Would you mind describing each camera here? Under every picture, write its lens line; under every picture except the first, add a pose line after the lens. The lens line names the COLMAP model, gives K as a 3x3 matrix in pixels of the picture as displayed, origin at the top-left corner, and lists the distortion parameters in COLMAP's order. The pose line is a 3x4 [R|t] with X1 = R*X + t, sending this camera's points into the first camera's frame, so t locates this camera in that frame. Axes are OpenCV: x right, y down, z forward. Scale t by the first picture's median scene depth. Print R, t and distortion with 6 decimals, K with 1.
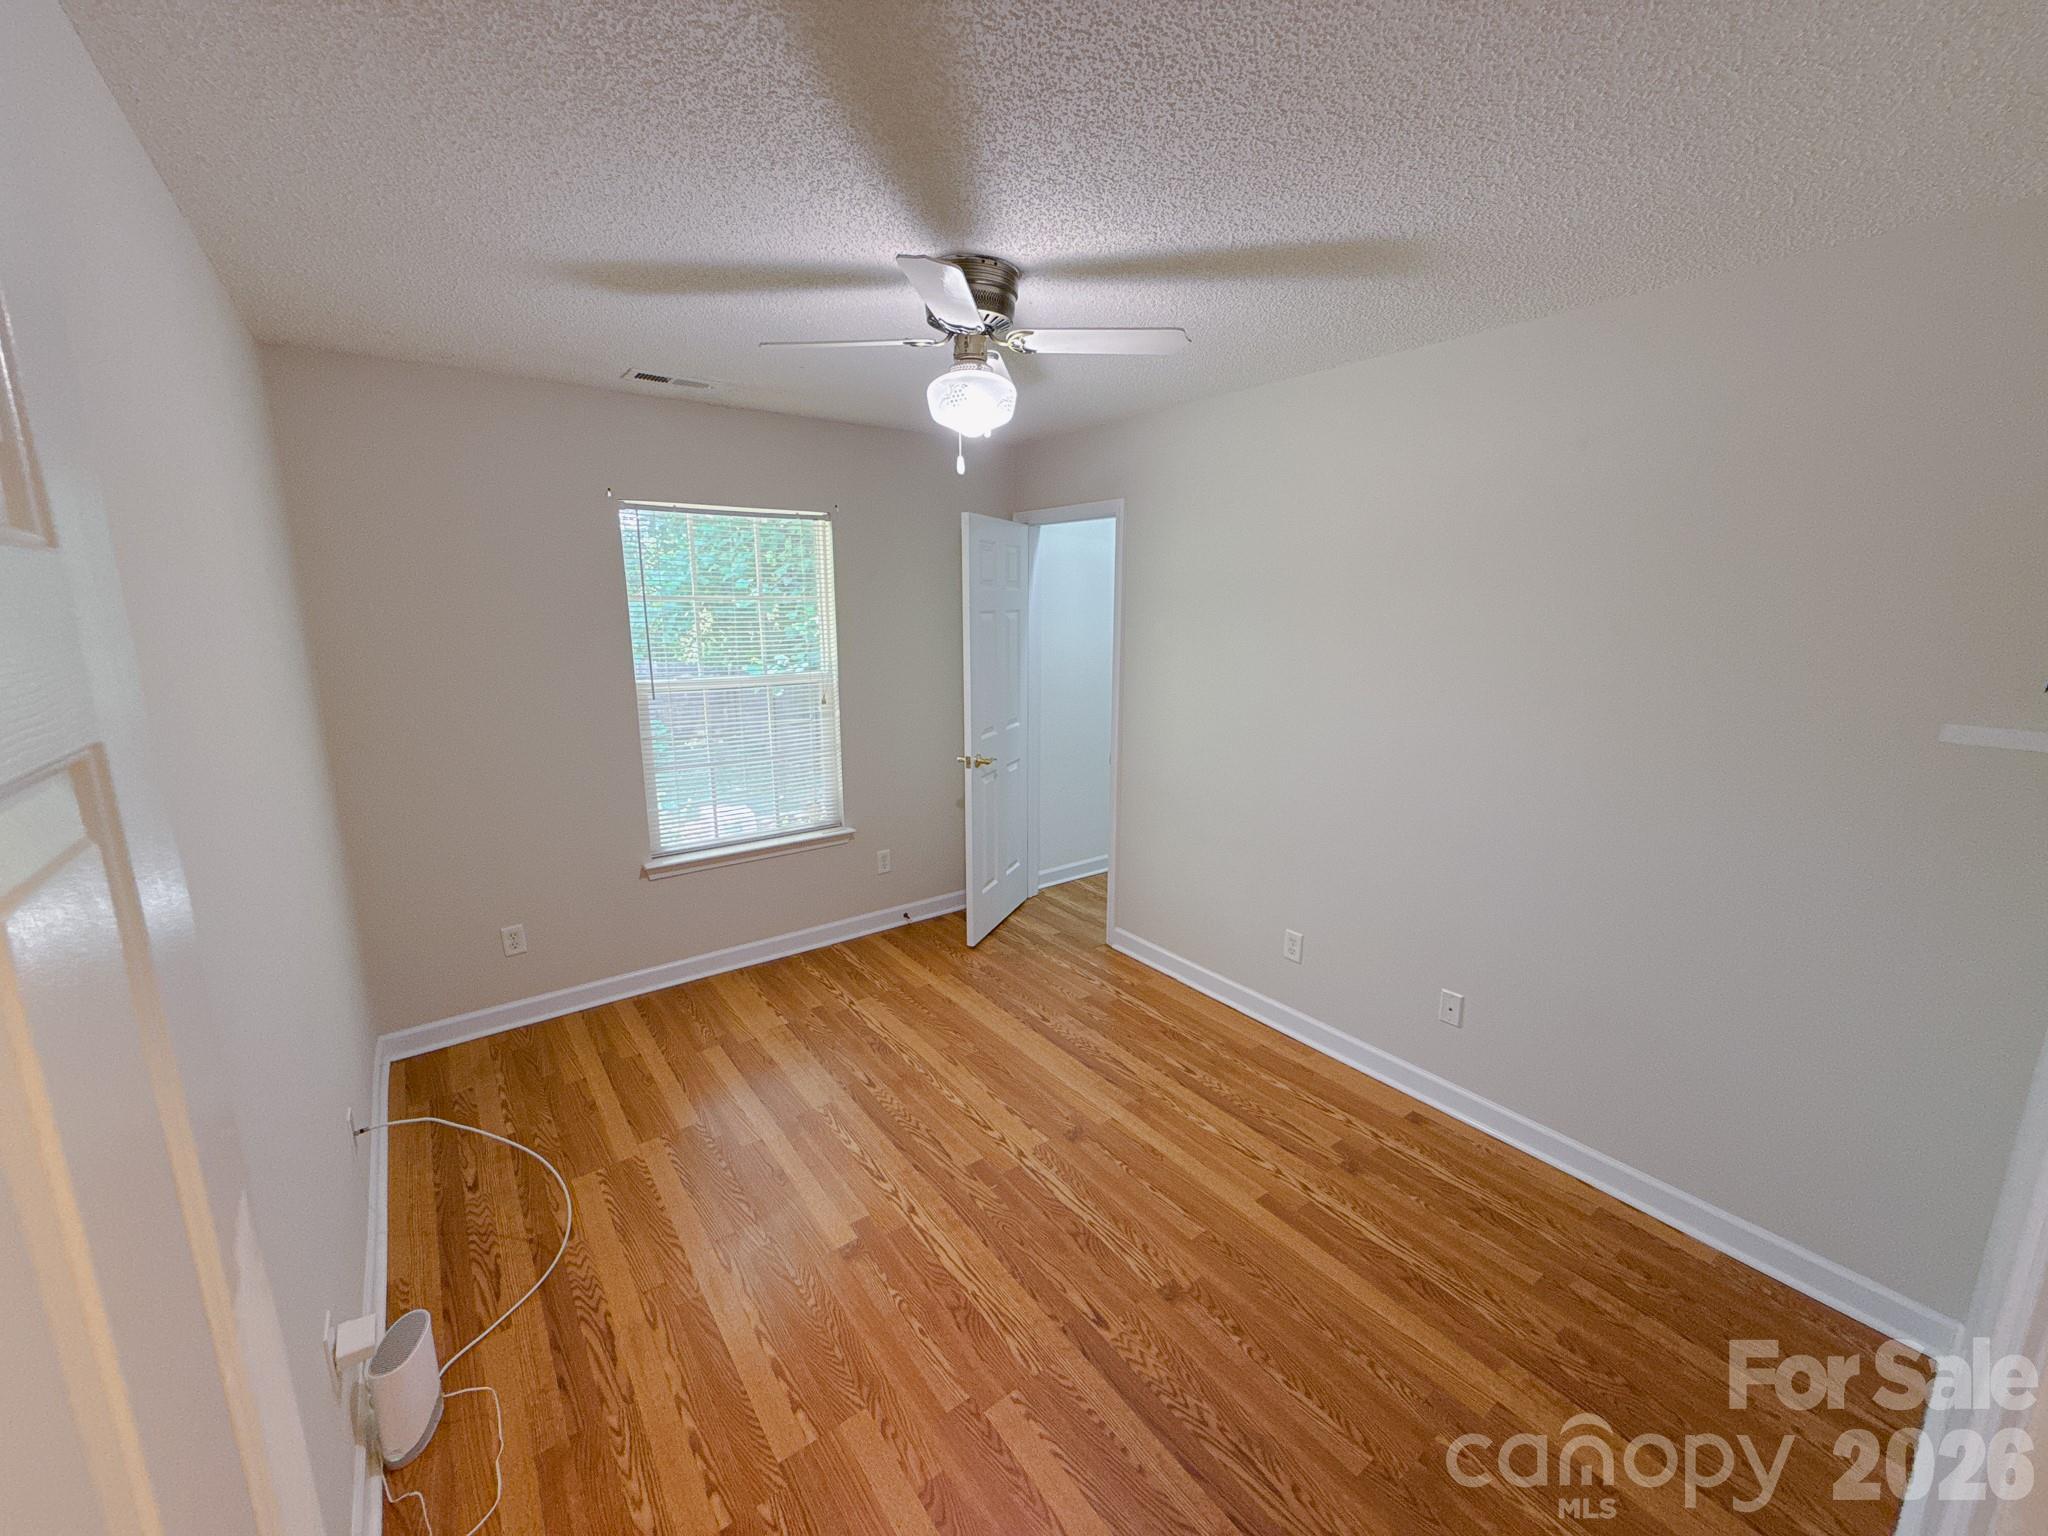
lens RADIAL K [[817.6, 0, 1020.9], [0, 817.6, 764.1], [0, 0, 1]] dist [0.000049, -0.000035]
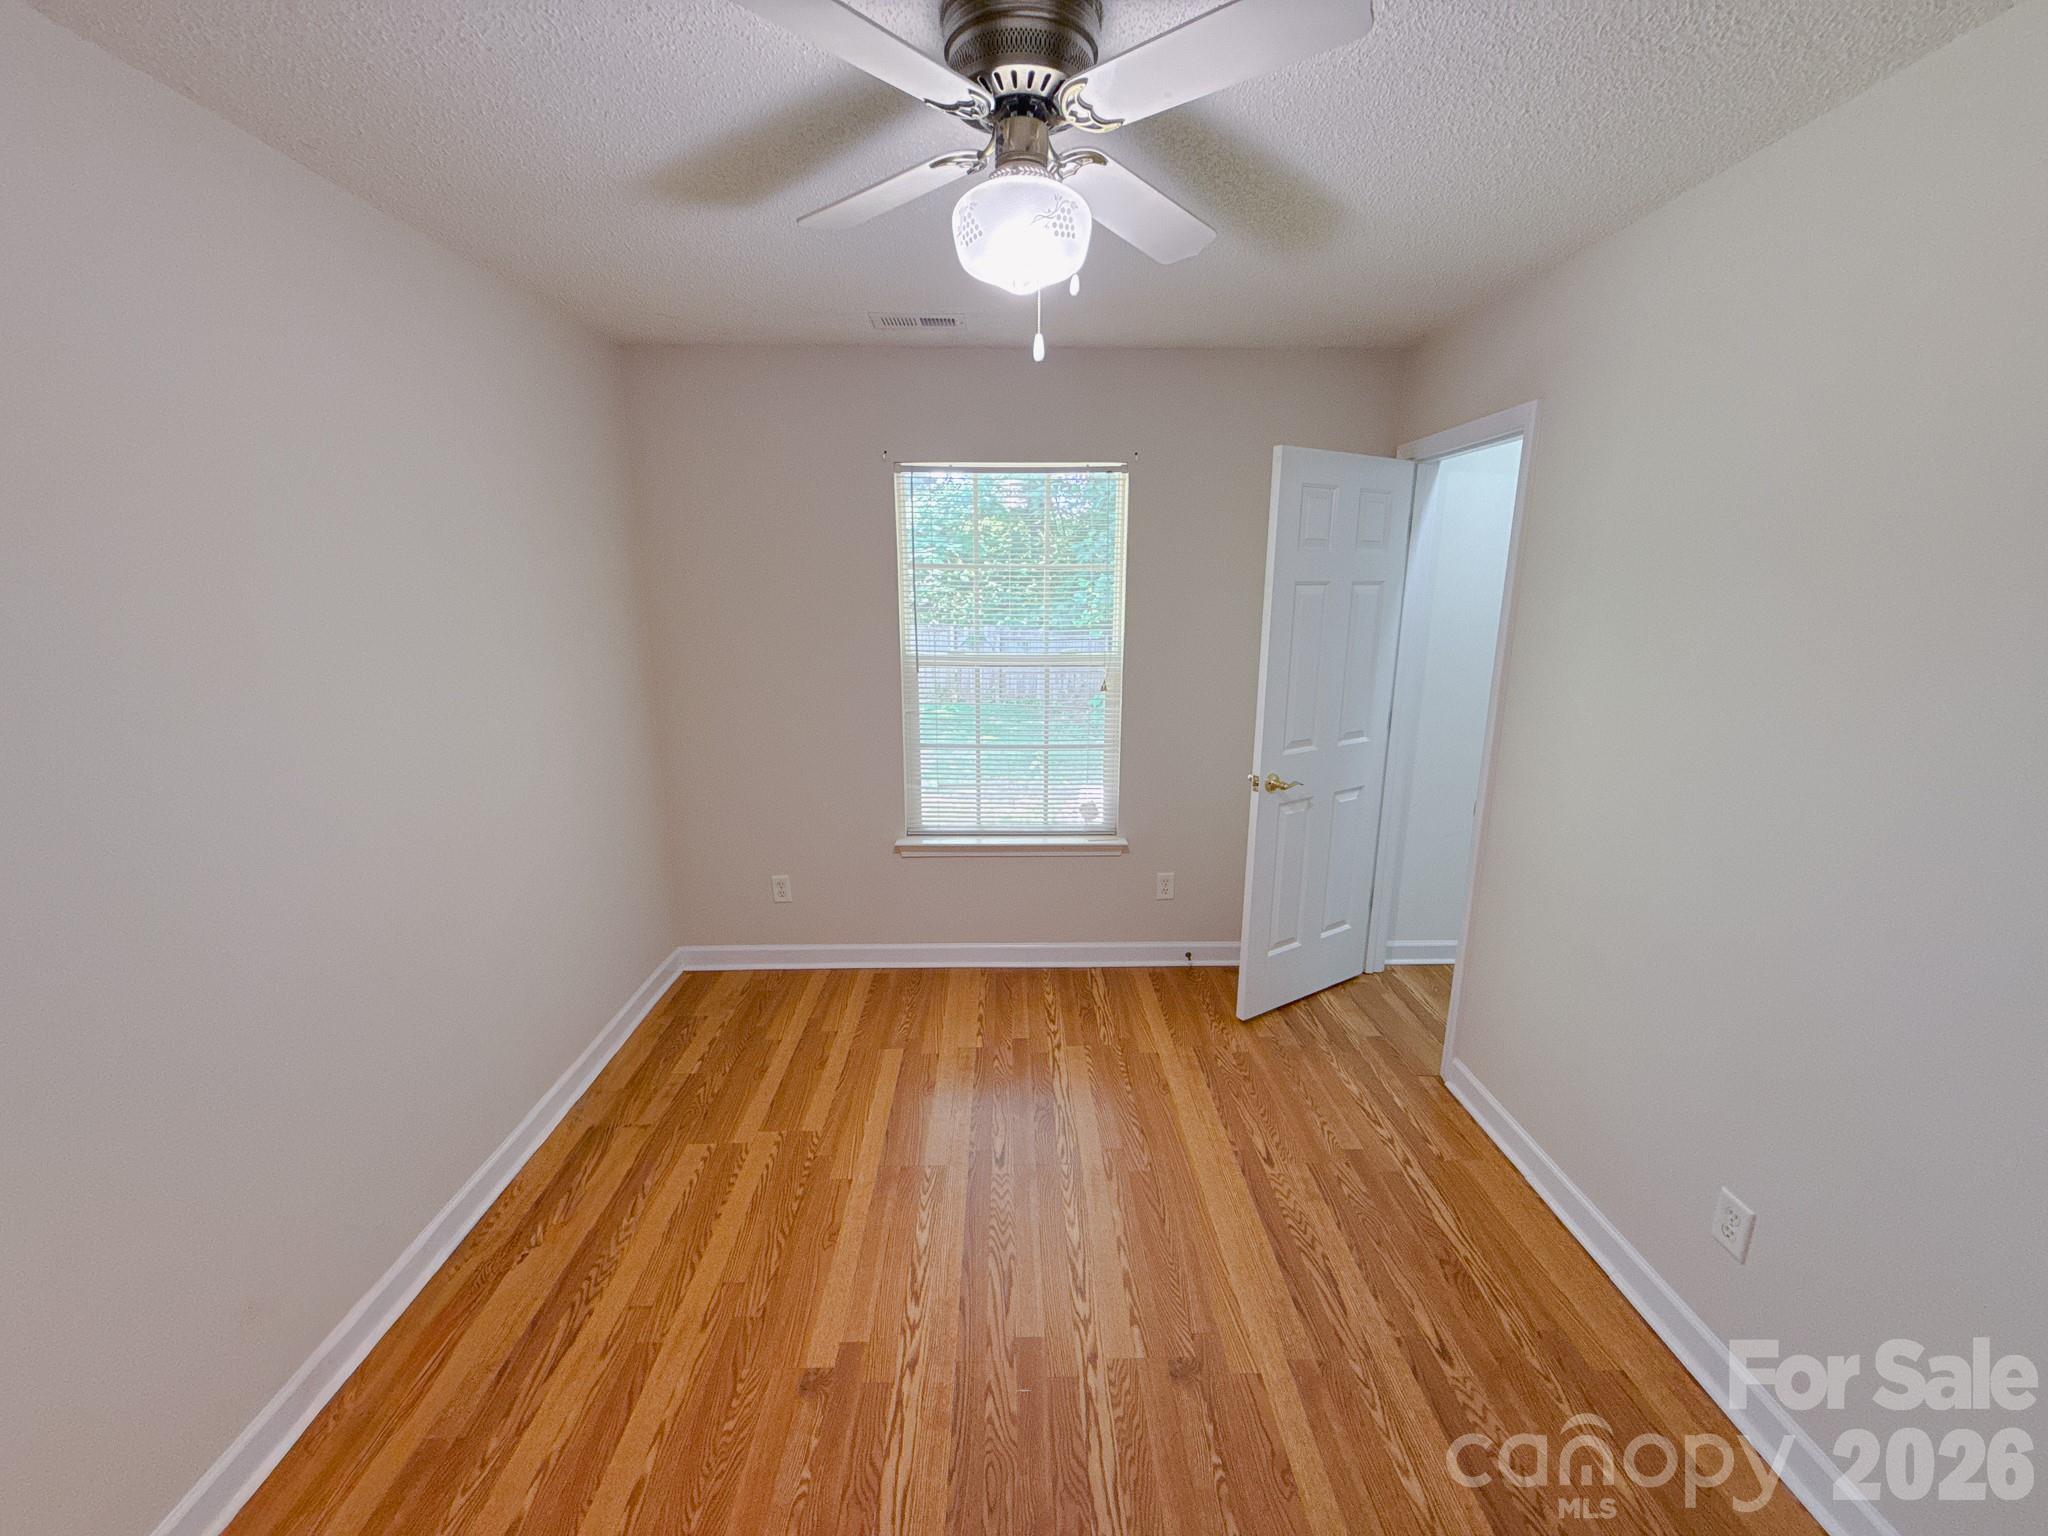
lens RADIAL K [[817.6, 0, 1020.9], [0, 817.6, 764.1], [0, 0, 1]] dist [0.000049, -0.000035]
pose [[0.812444, 0.130630, -0.568217, 0.196557], [-0.117409, 0.991269, 0.060014, -0.041852], [0.571095, 0.017956, 0.820688, 0.270484]]
